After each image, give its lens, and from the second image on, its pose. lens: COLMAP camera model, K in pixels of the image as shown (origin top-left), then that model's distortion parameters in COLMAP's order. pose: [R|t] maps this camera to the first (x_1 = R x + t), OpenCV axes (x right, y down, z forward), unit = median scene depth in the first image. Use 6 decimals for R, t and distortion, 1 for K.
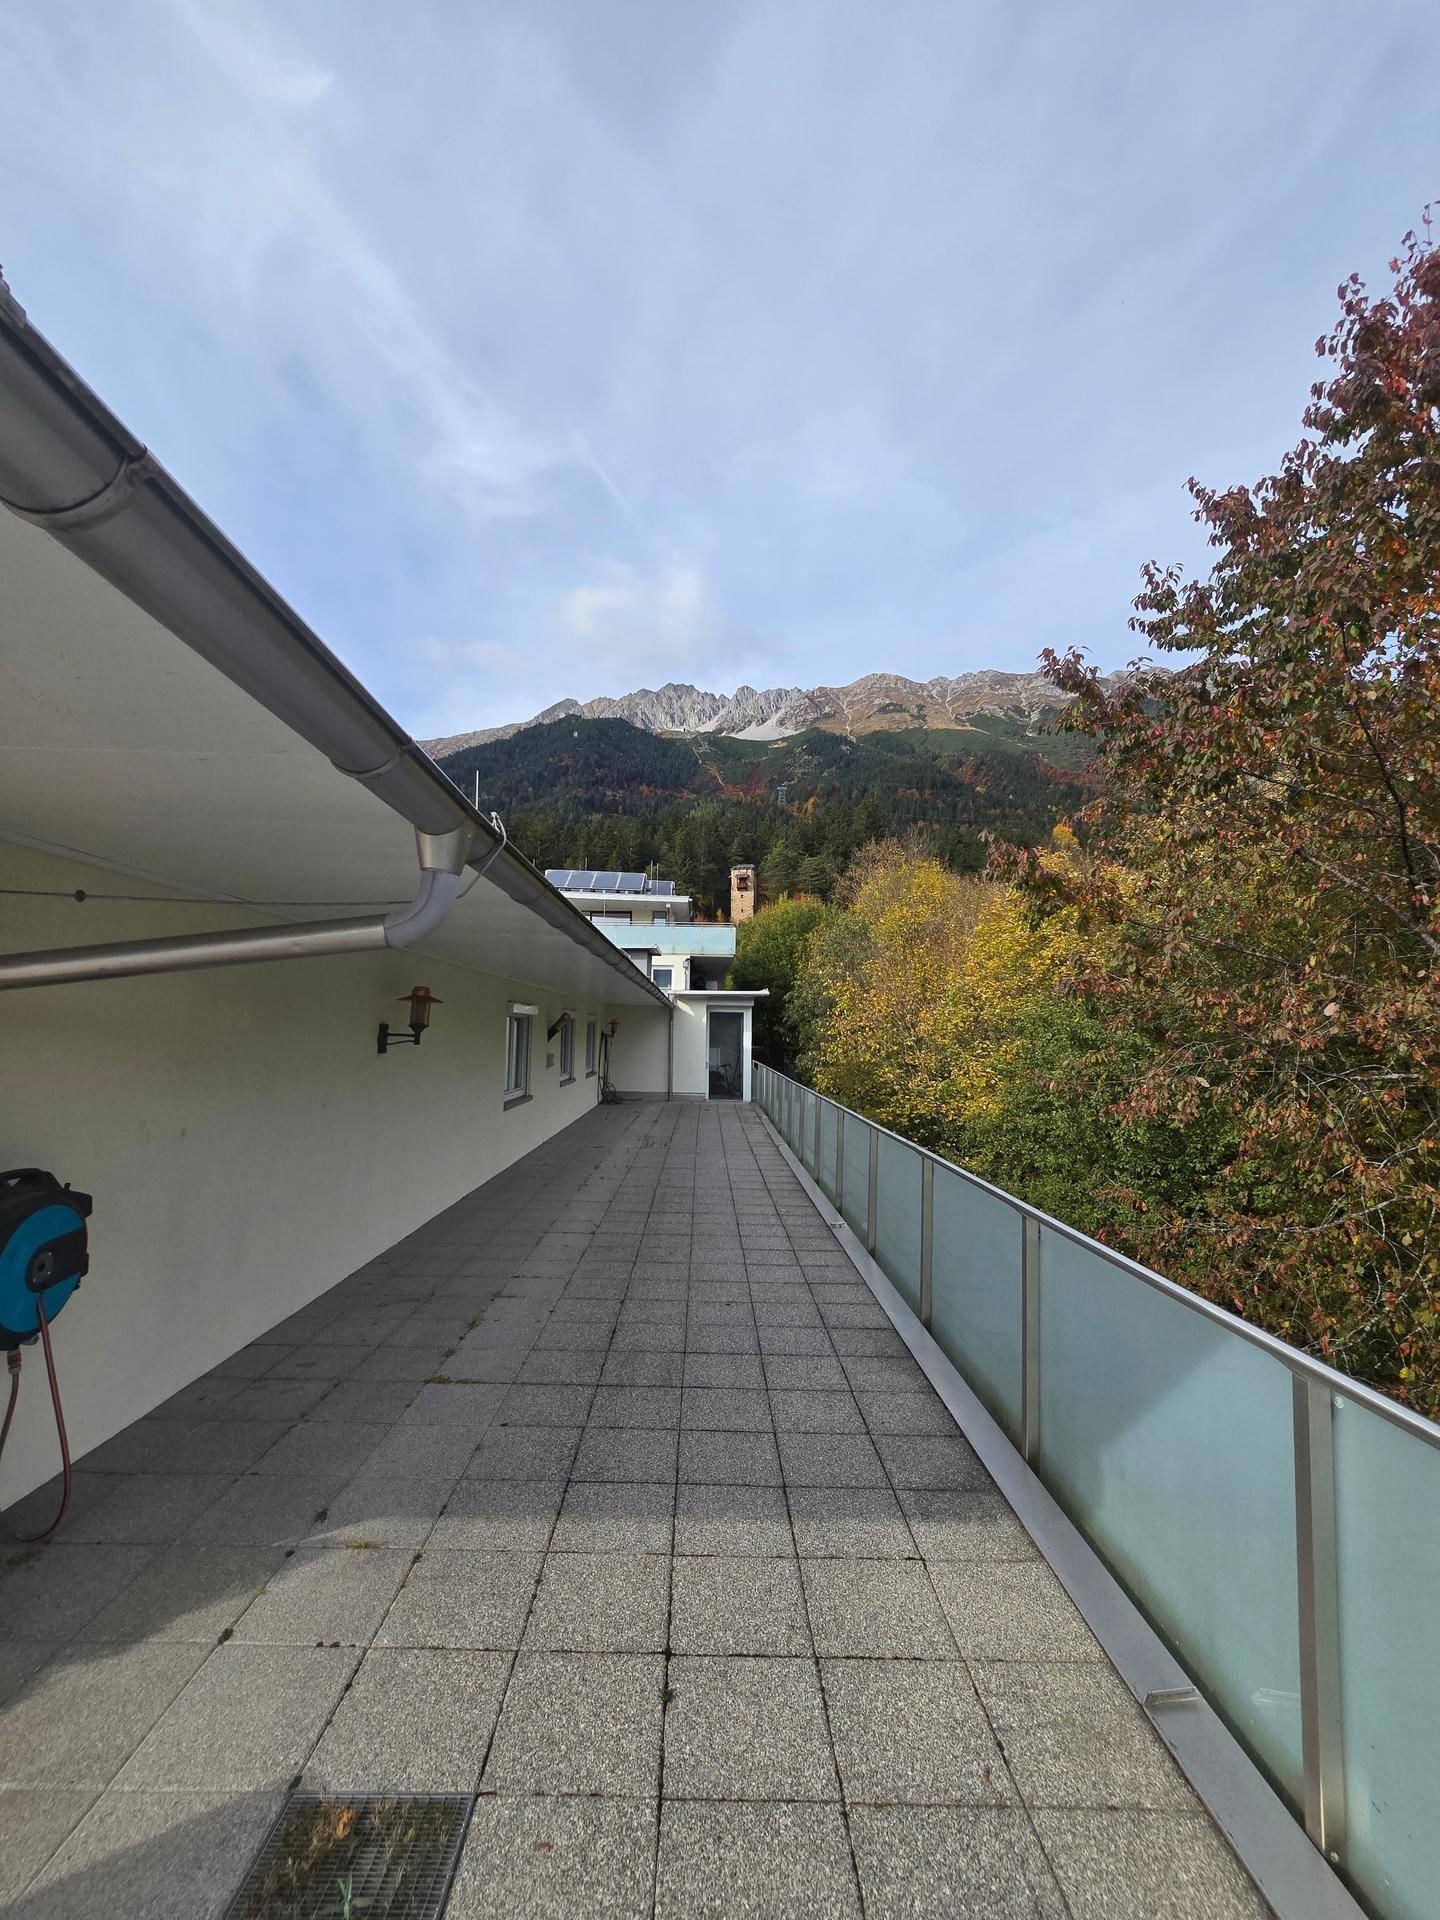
lens RADIAL K [[786.2, 0, 719.0], [0, 786.2, 950.6], [0, 0, 1]] dist [-0.004557, 0.001162]
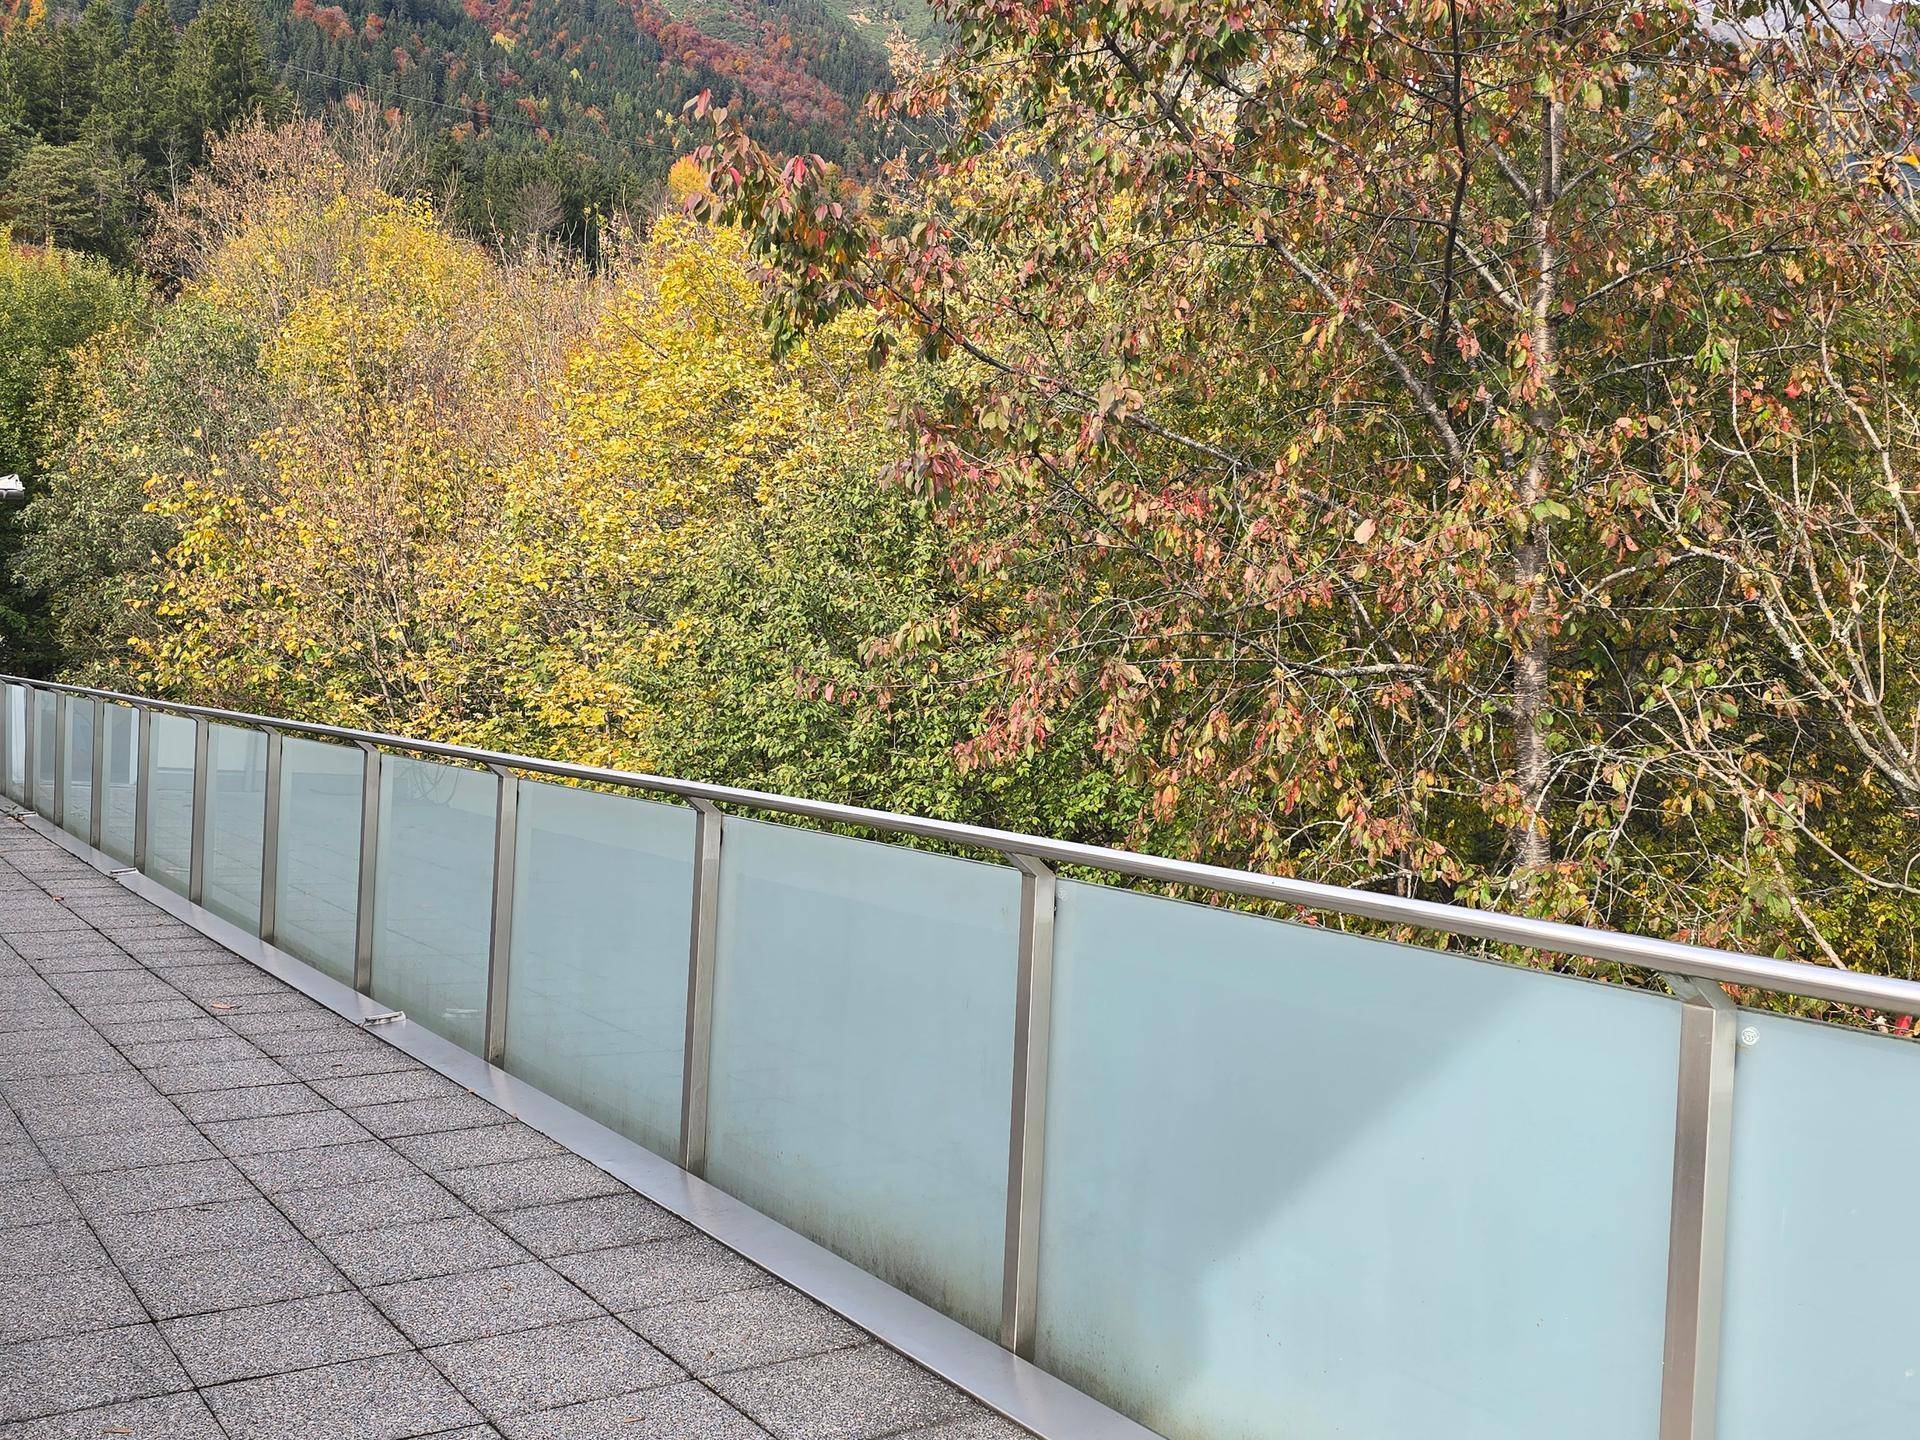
lens RADIAL K [[1874.5, 0, 947.5], [0, 1874.5, 736.5], [0, 0, 1]] dist [0.057239, 0.000000]
pose [[0.843643, -0.016557, 0.536649, -0.126354], [-0.067405, 0.988350, 0.136457, 0.045762], [-0.532656, -0.151294, 0.832699, 0.037568]]
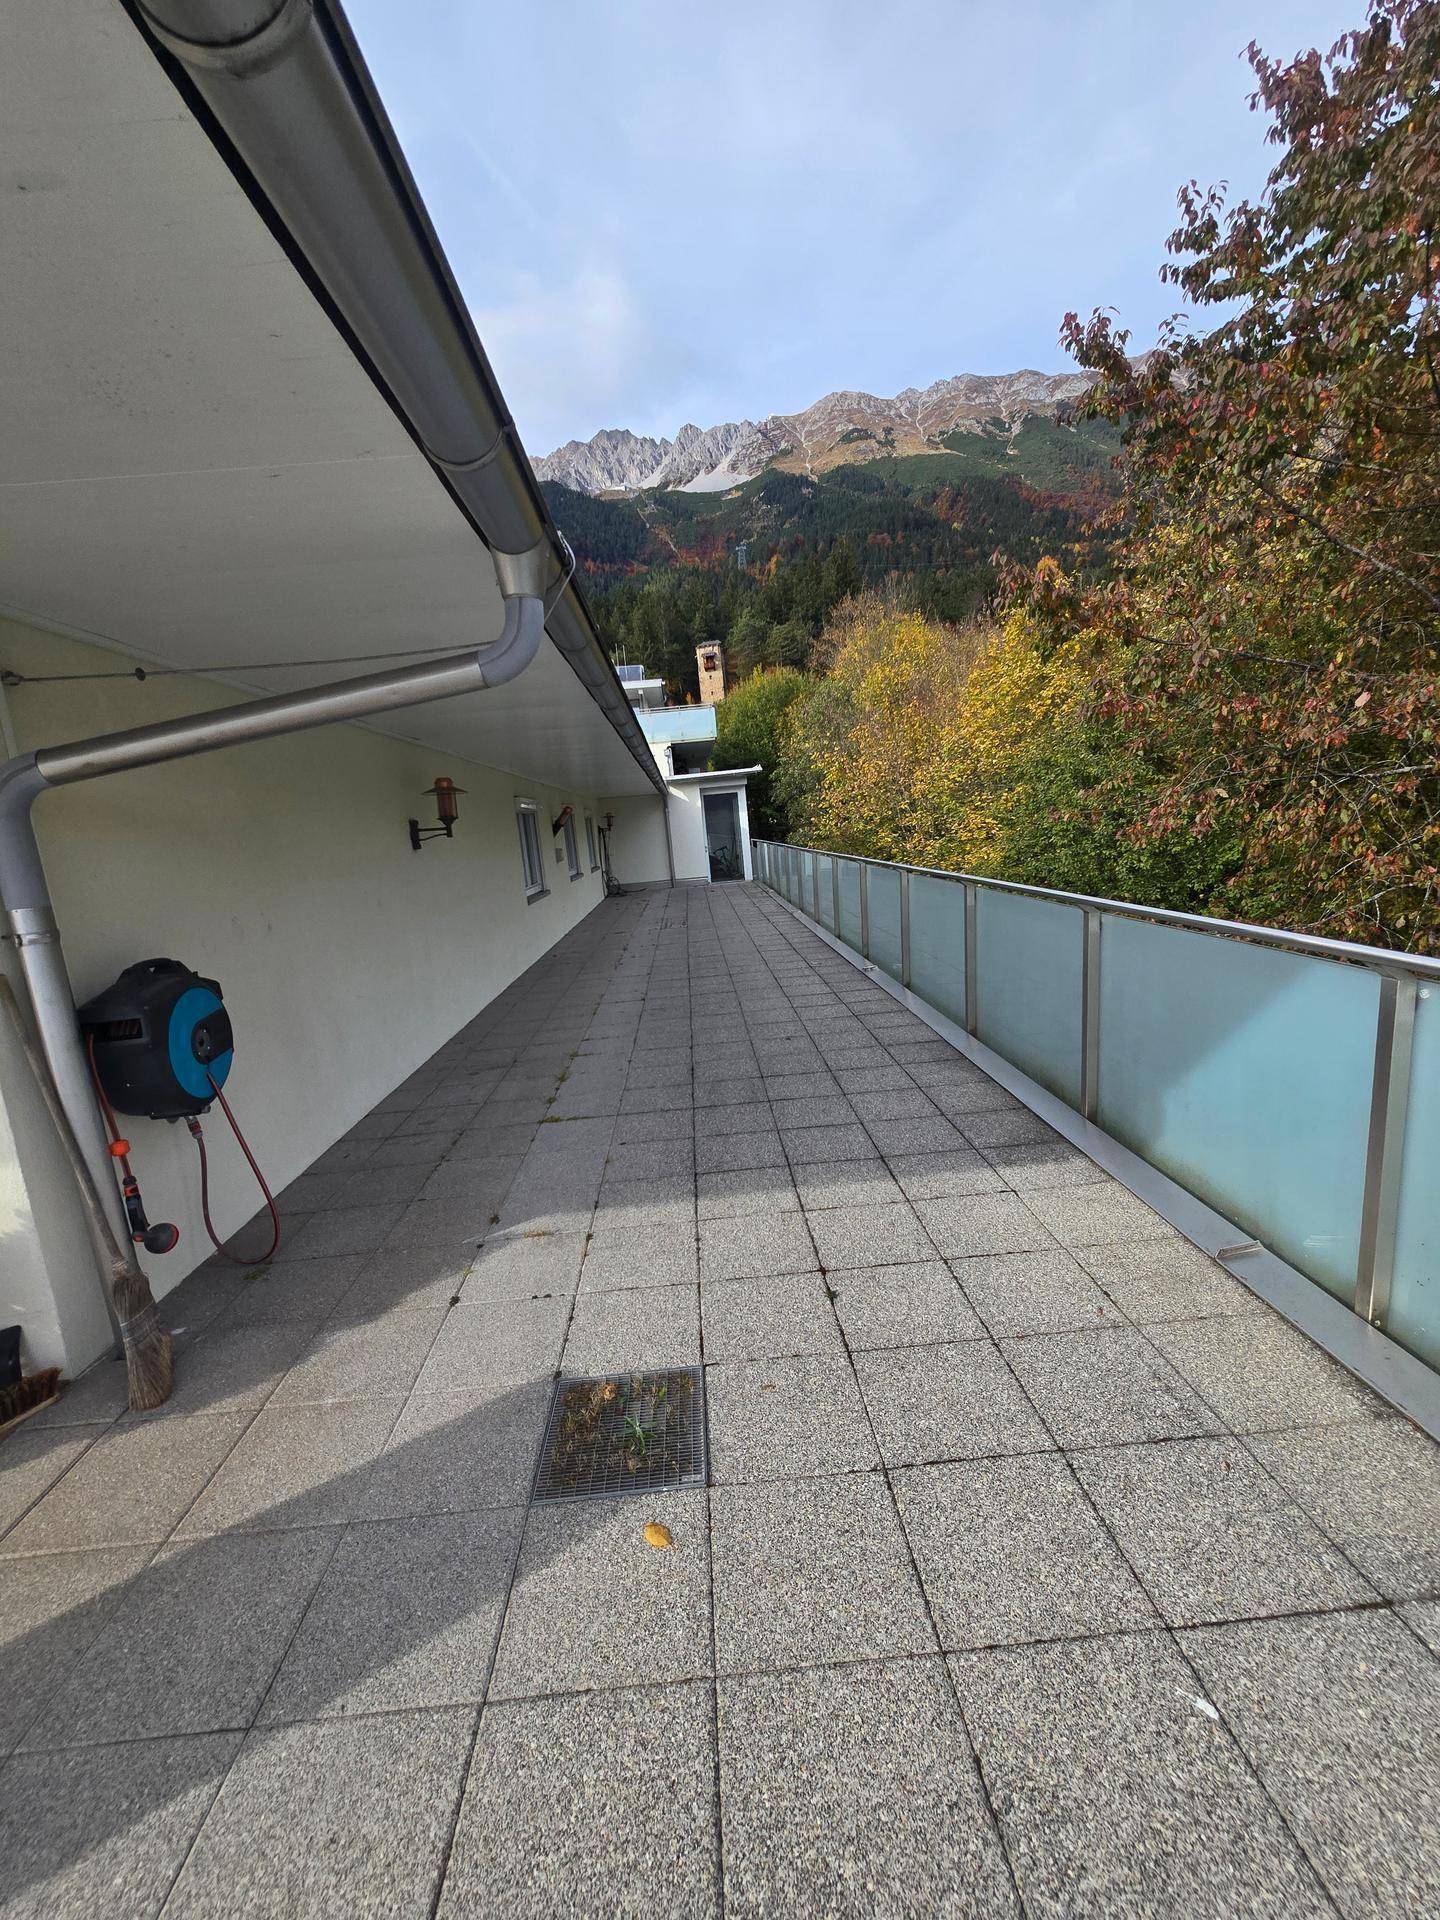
lens RADIAL K [[786.2, 0, 716.0], [0, 786.2, 953.9], [0, 0, 1]] dist [-0.004557, 0.001162]
pose [[0.993995, -0.109359, 0.003886, -0.055806], [0.104460, 0.958854, 0.263985, 0.027606], [-0.032595, -0.261994, 0.964519, -0.011920]]
